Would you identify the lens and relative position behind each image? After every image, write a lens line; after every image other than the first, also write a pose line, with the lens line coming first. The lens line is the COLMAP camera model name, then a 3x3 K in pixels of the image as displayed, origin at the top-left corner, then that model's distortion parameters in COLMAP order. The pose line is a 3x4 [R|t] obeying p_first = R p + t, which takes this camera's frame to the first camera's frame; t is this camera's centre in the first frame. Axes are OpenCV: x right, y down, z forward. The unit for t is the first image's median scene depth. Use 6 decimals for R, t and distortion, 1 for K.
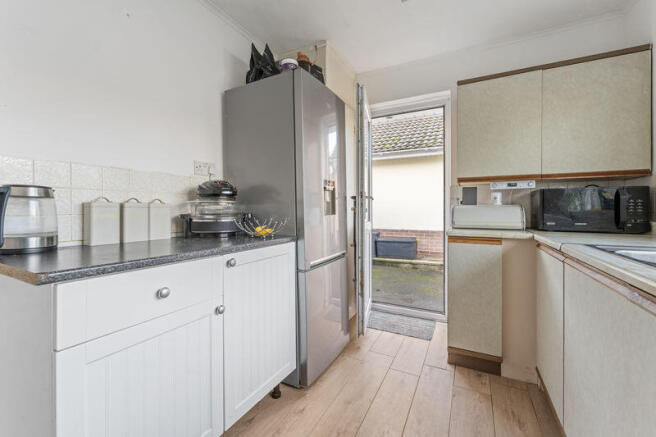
lens RADIAL K [[271.9, 0, 329.0], [0, 271.9, 208.8], [0, 0, 1]] dist [-0.001263, -0.000257]
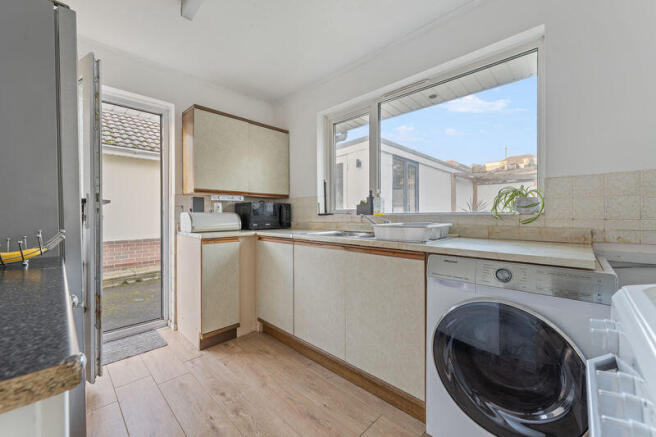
lens RADIAL K [[271.9, 0, 329.0], [0, 271.9, 208.8], [0, 0, 1]] dist [-0.001263, -0.000257]
pose [[0.263769, 0.023430, 0.964301, -0.525853], [0.001524, 0.999694, -0.024706, 0.001710], [-0.964585, 0.007987, 0.263652, 0.169446]]
